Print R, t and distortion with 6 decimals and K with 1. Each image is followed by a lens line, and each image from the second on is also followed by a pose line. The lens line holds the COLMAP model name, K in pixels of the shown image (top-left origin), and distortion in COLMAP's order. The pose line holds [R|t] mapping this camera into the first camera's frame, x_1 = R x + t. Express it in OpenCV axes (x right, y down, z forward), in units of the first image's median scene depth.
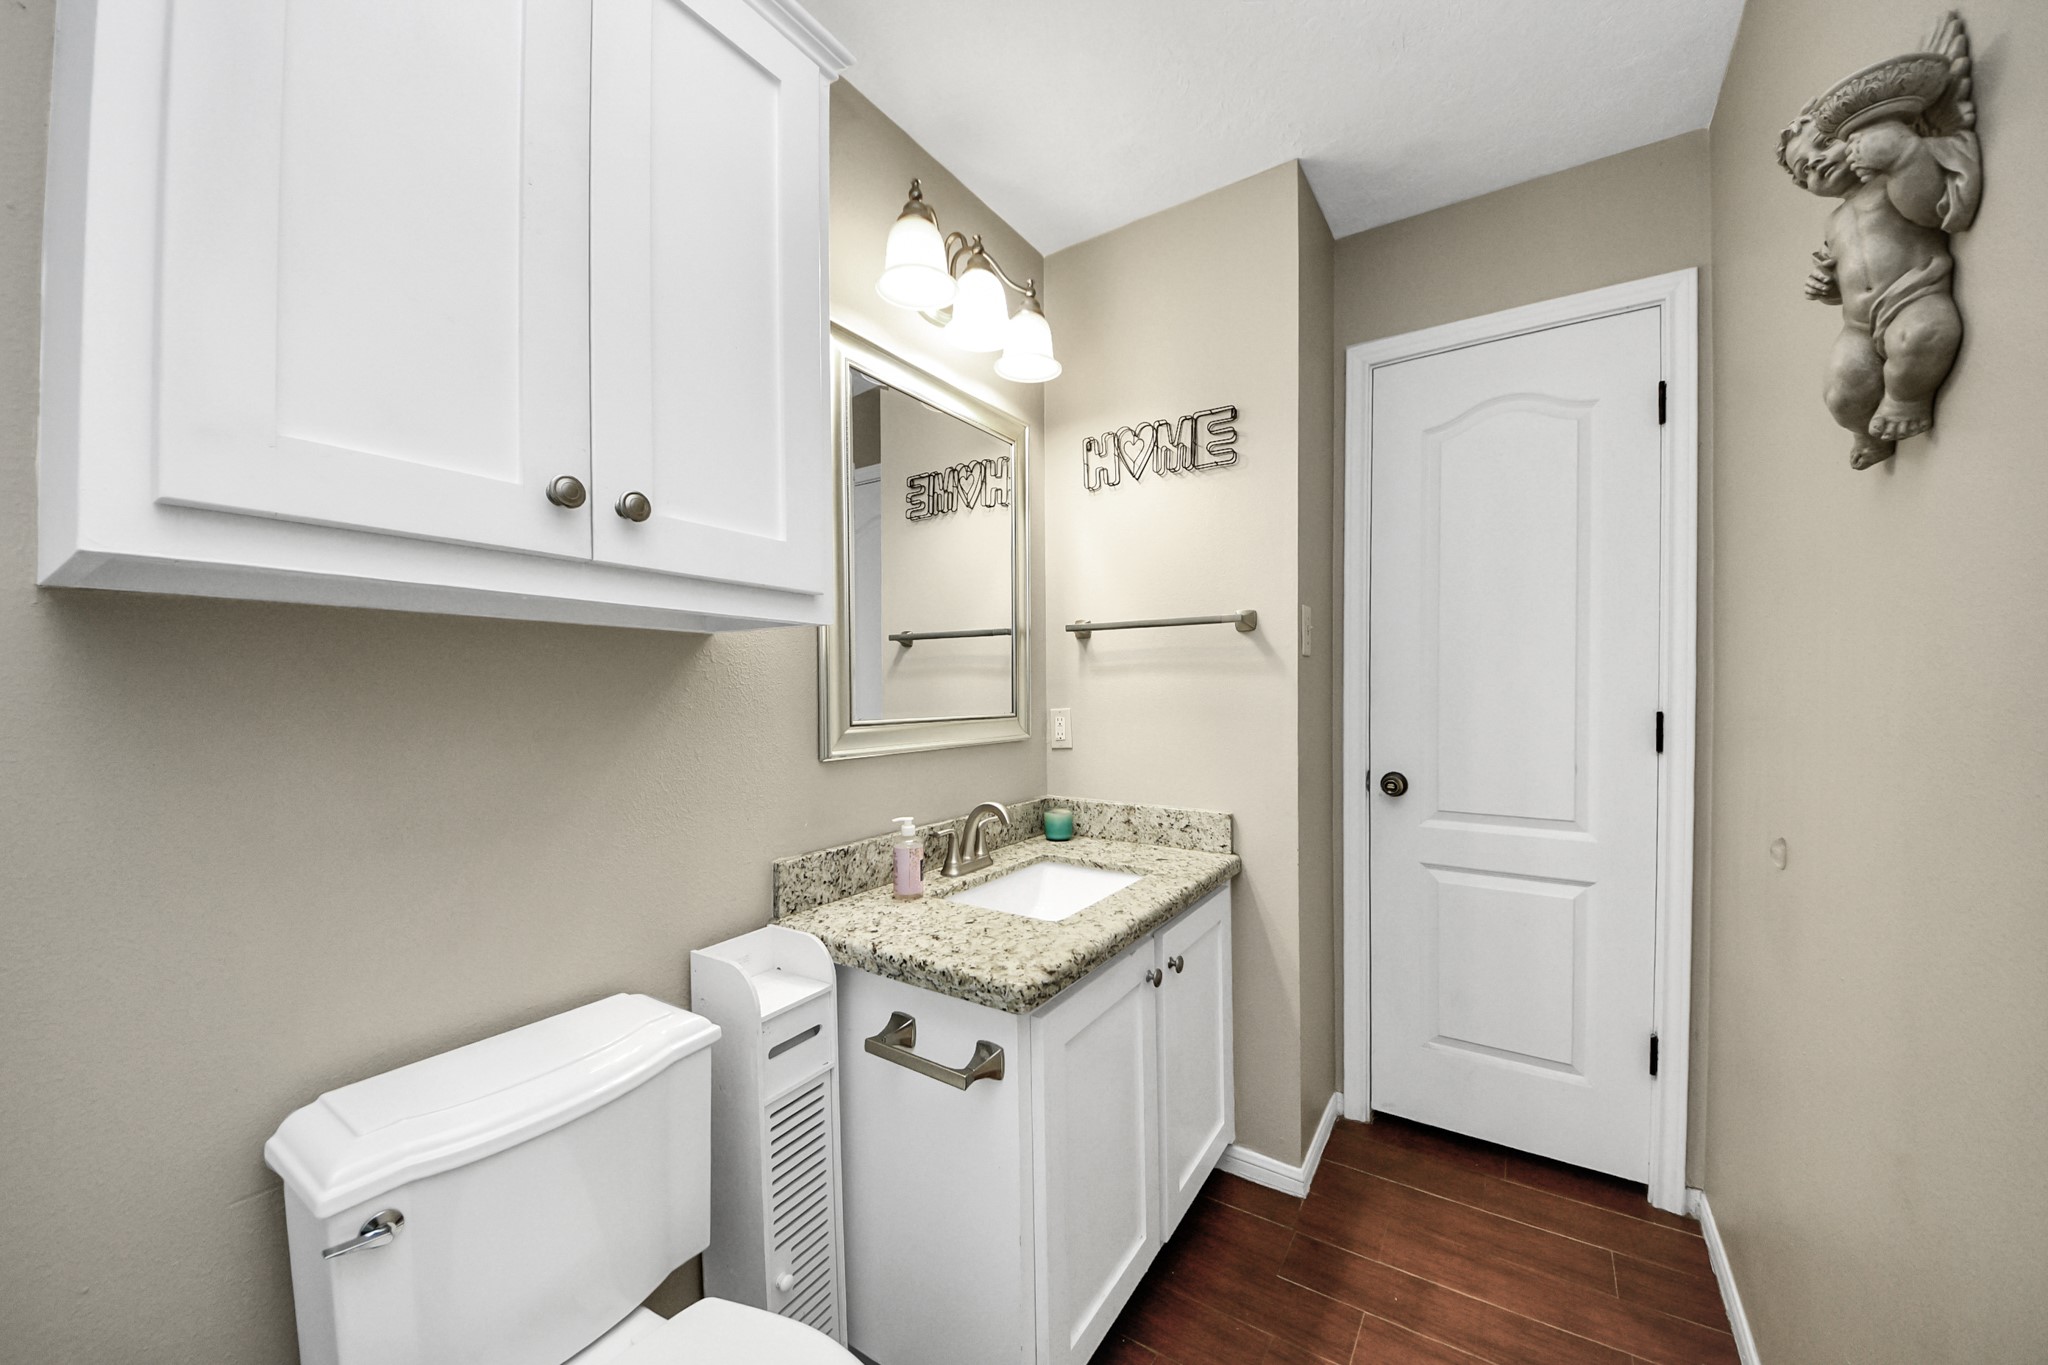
lens RADIAL K [[760.5, 0, 1017.1], [0, 760.5, 678.7], [0, 0, 1]] dist [0.000895, -0.025610]
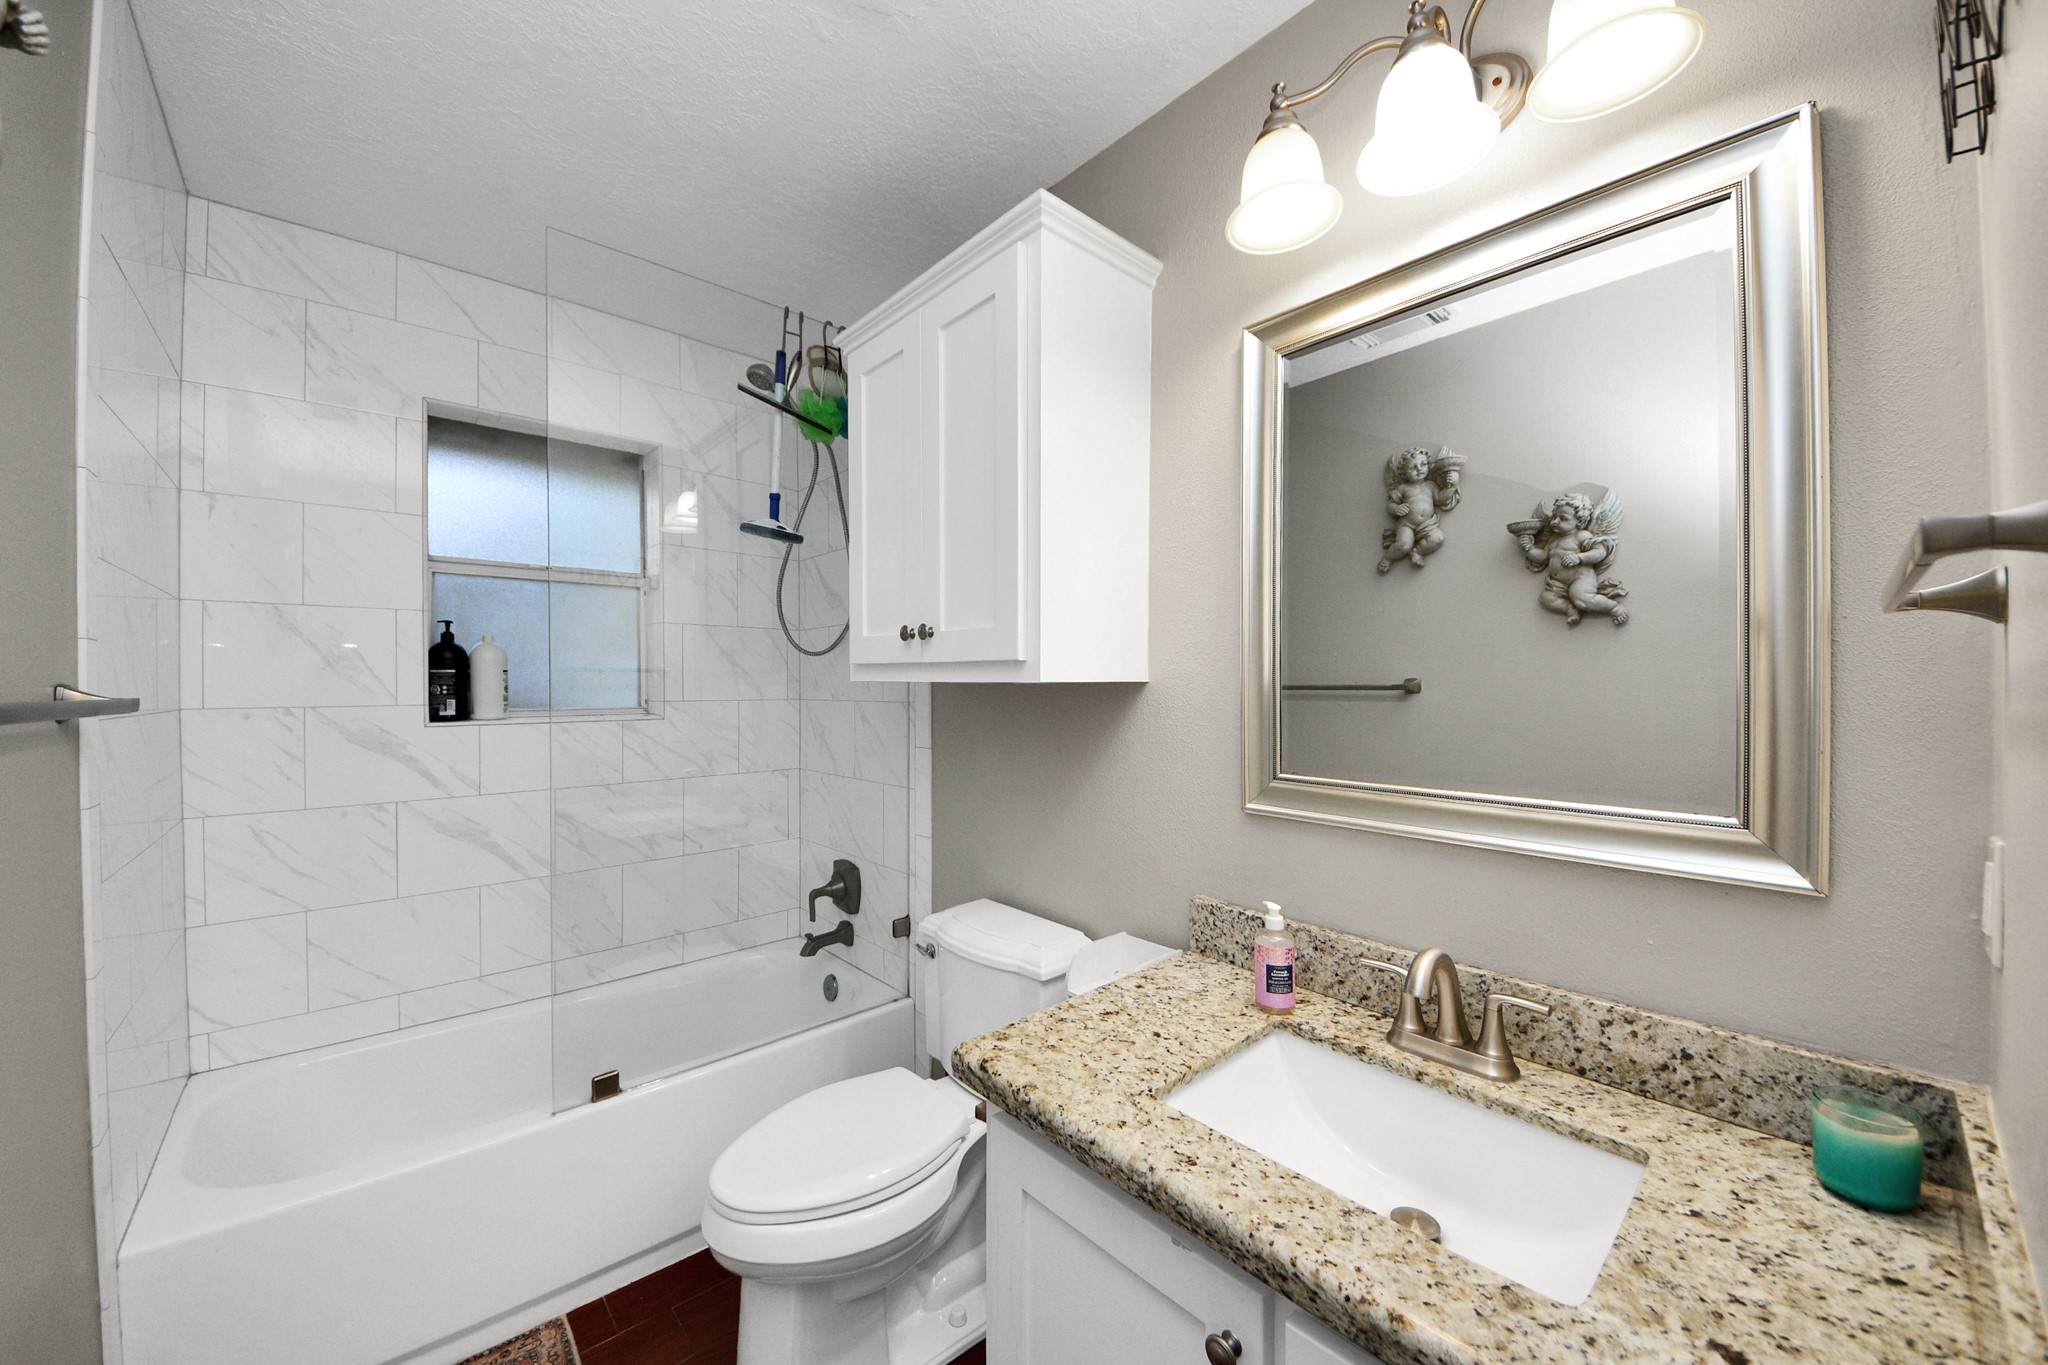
lens RADIAL K [[735.3, 0, 1041.8], [0, 735.3, 683.4], [0, 0, 1]] dist [0.001331, -0.008275]
pose [[-0.262261, 0.006311, -0.964976, 0.669897], [0.023102, 0.999733, 0.000260, -0.053225], [0.964721, -0.022224, -0.262336, 1.009954]]
